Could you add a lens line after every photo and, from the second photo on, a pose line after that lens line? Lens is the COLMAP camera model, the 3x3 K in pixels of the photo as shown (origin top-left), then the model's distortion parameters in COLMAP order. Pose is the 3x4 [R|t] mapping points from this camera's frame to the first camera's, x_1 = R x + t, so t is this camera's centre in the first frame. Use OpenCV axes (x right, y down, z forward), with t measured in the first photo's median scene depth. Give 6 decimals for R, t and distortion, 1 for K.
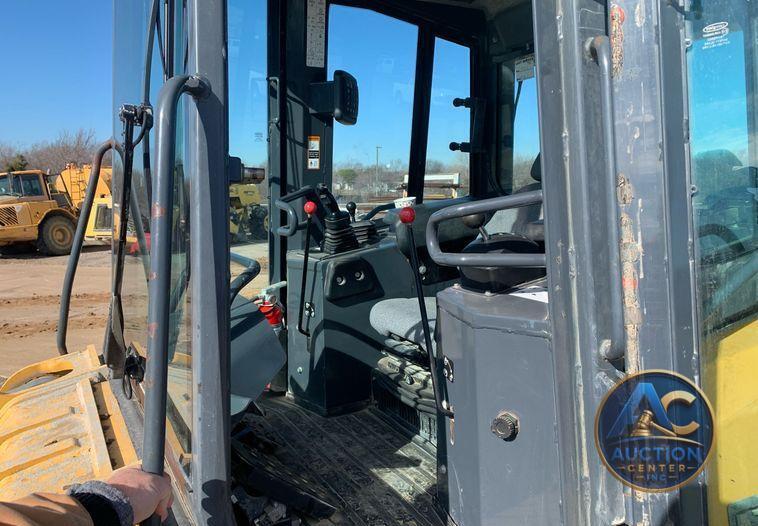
lens RADIAL K [[567.9, 0, 379.9], [0, 567.9, 285.0], [0, 0, 1]] dist [0.055997, -0.169602]
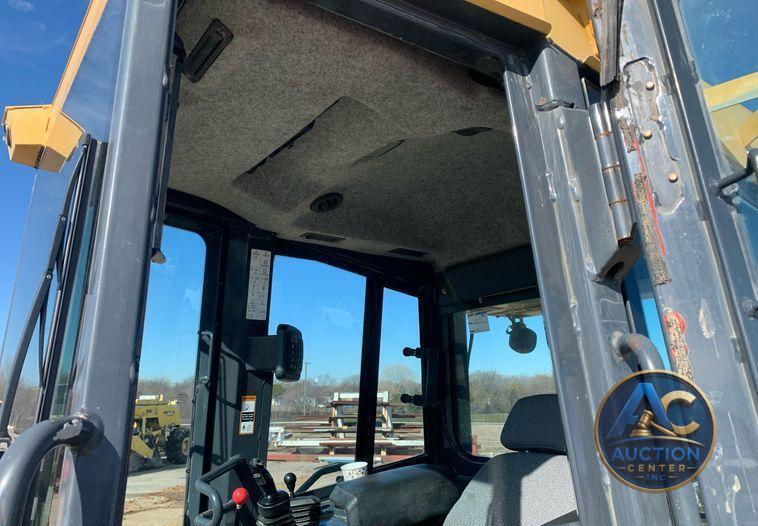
lens RADIAL K [[567.9, 0, 379.9], [0, 567.9, 285.0], [0, 0, 1]] dist [0.055997, -0.169602]
pose [[0.992432, 0.020650, 0.121051, -0.028328], [0.025201, 0.930531, -0.365344, -0.098446], [-0.120186, 0.365630, 0.922968, 0.126445]]
